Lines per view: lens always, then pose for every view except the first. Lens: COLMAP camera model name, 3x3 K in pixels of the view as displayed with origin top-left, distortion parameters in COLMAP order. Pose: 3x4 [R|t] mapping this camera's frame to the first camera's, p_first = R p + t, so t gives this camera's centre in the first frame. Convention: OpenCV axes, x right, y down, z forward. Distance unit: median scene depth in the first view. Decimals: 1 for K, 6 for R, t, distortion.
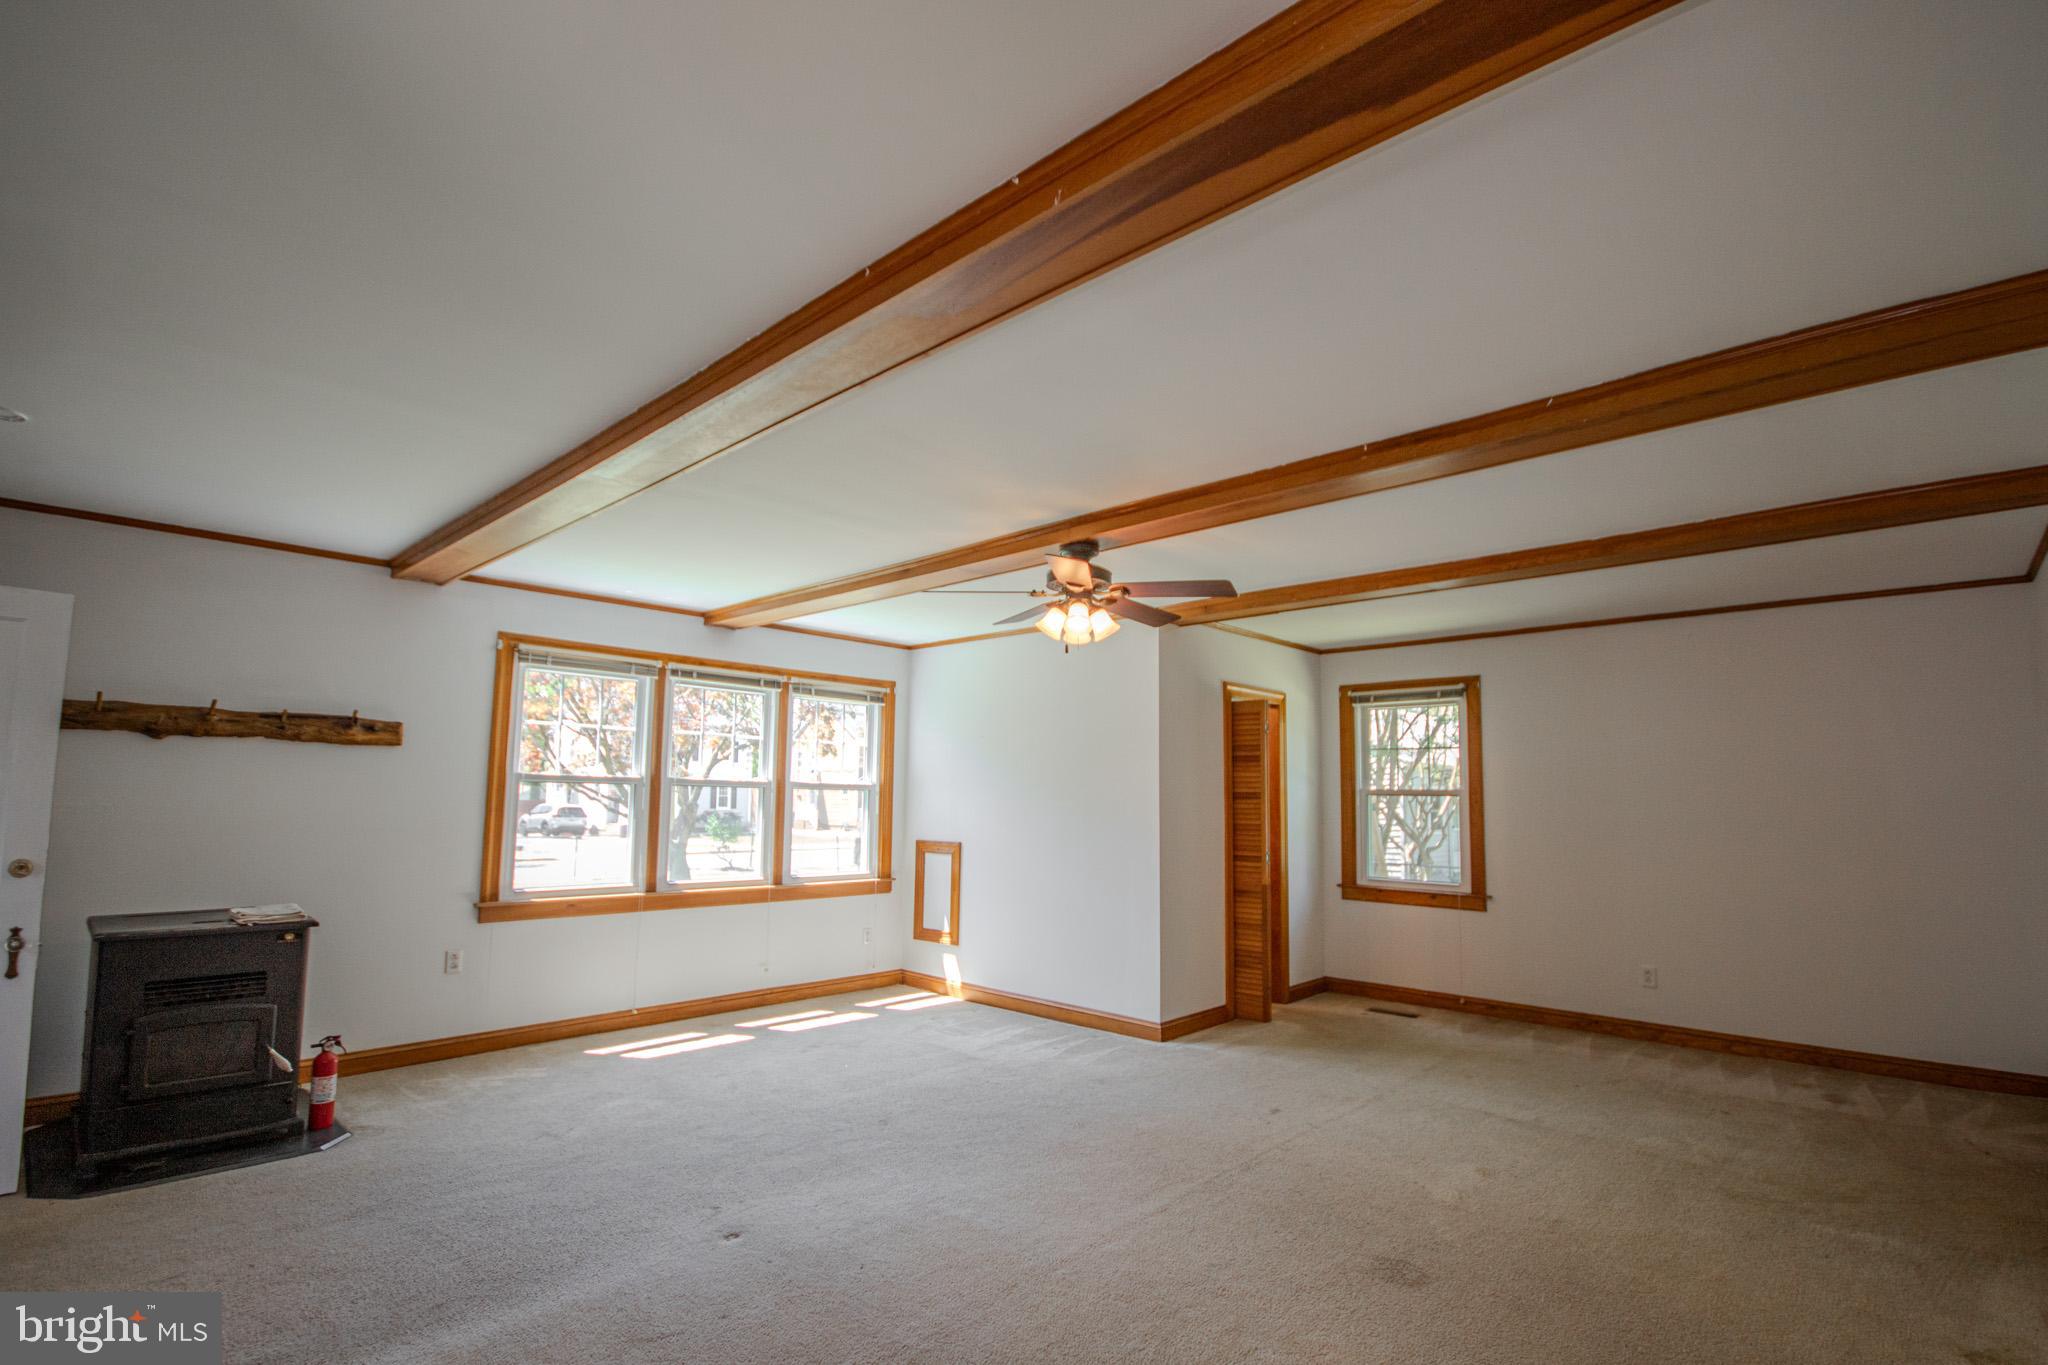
lens RADIAL K [[955.7, 0, 1025.9], [0, 955.7, 708.3], [0, 0, 1]] dist [-0.019367, -0.000012]
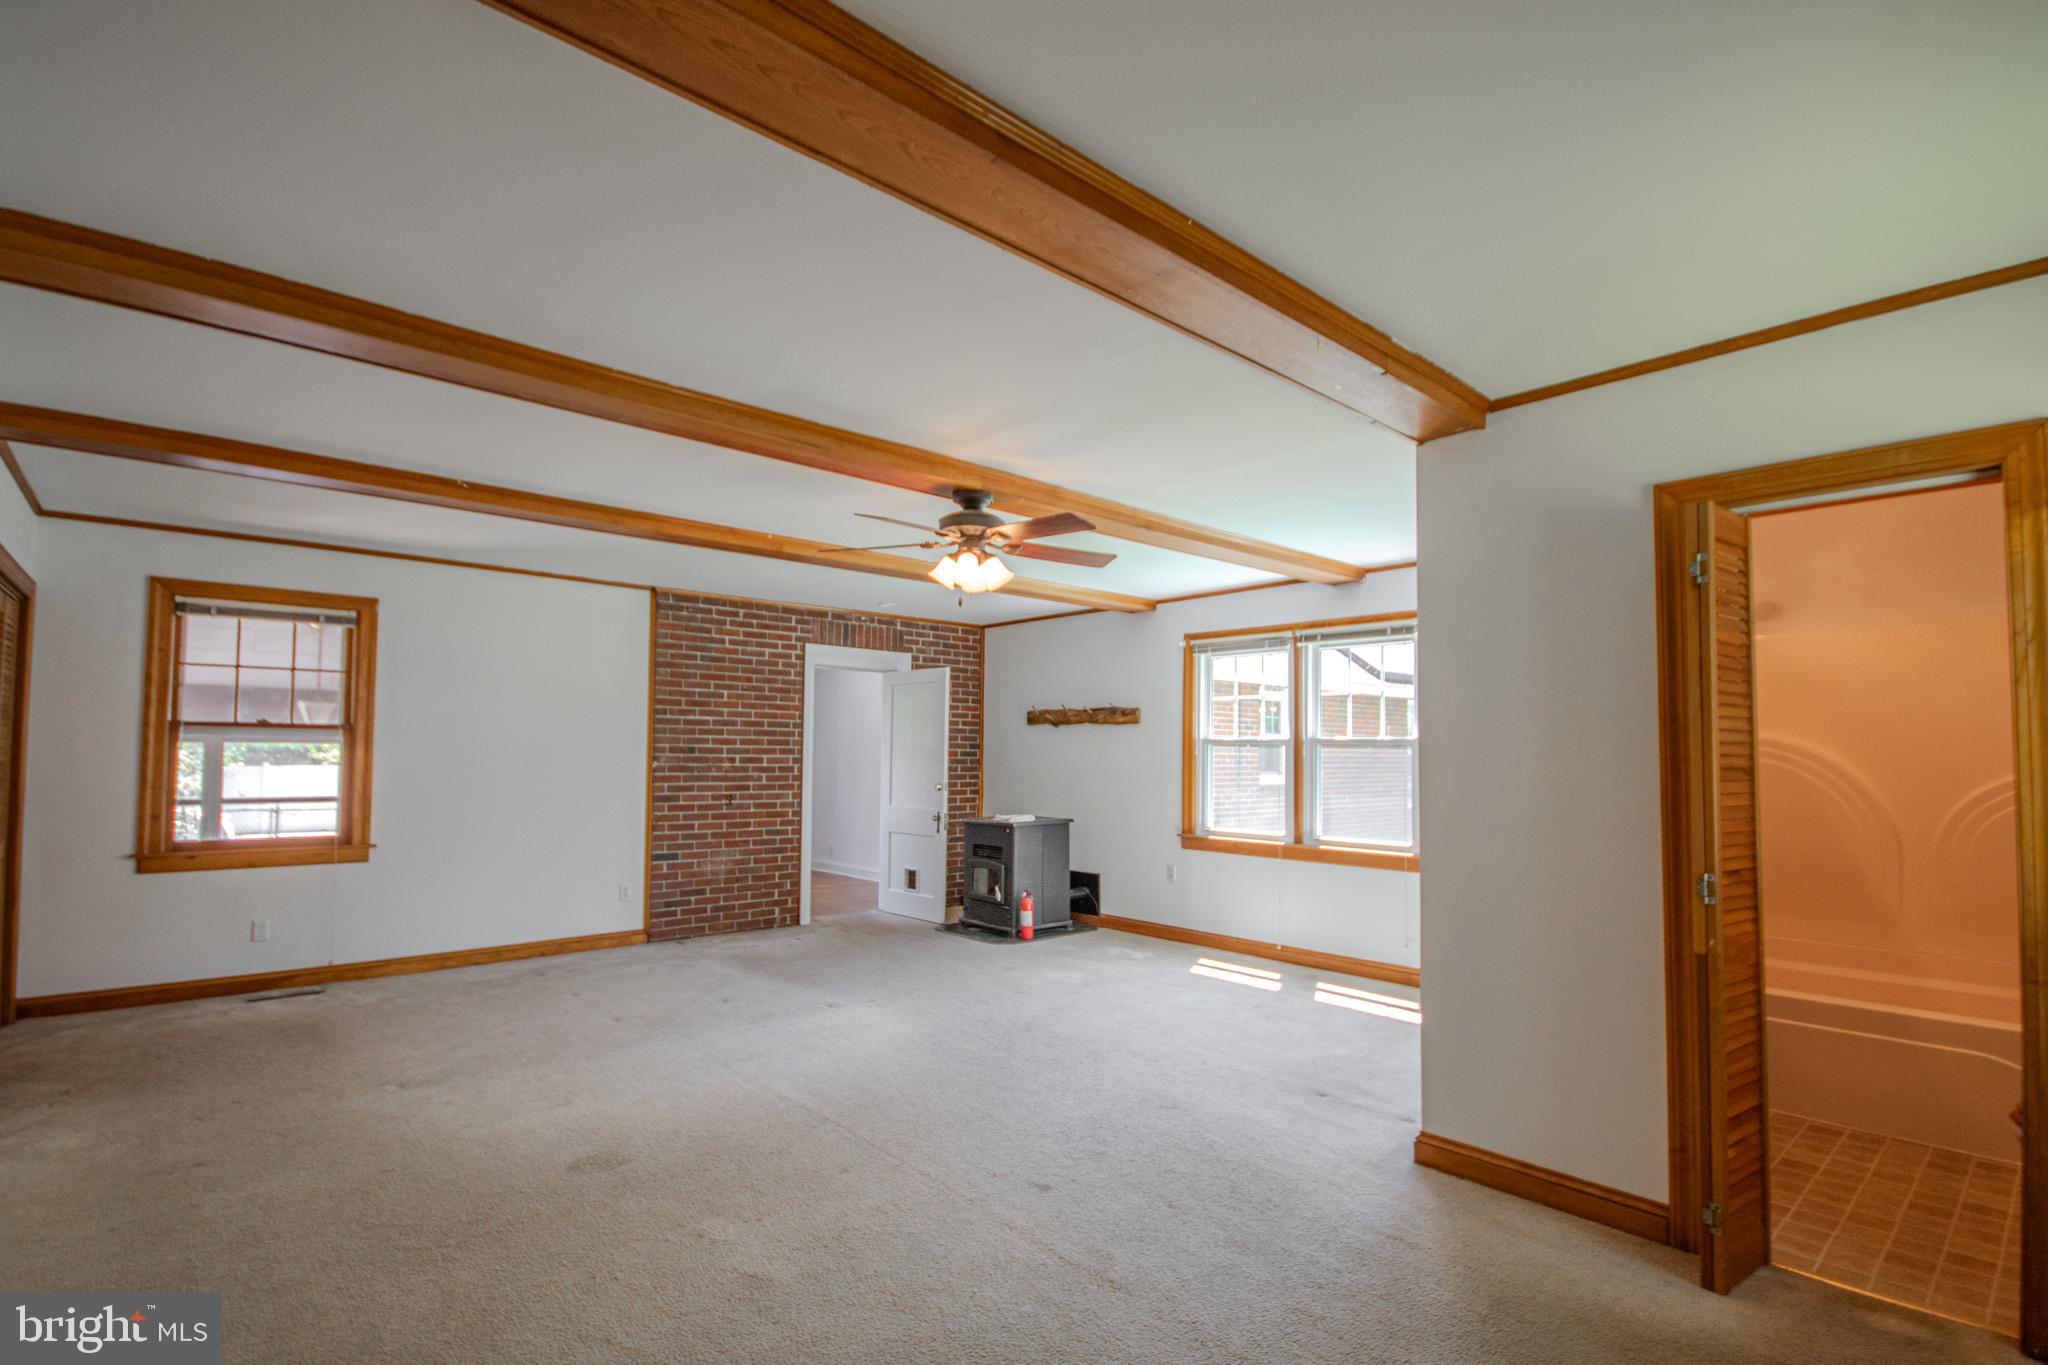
lens RADIAL K [[953.6, 0, 1015.0], [0, 953.6, 724.4], [0, 0, 1]] dist [0.047954, -0.000561]
pose [[-0.083302, -0.039541, -0.995740, 0.817659], [0.088918, 0.994932, -0.046948, 0.089364], [0.992549, -0.092450, -0.079364, 0.872297]]
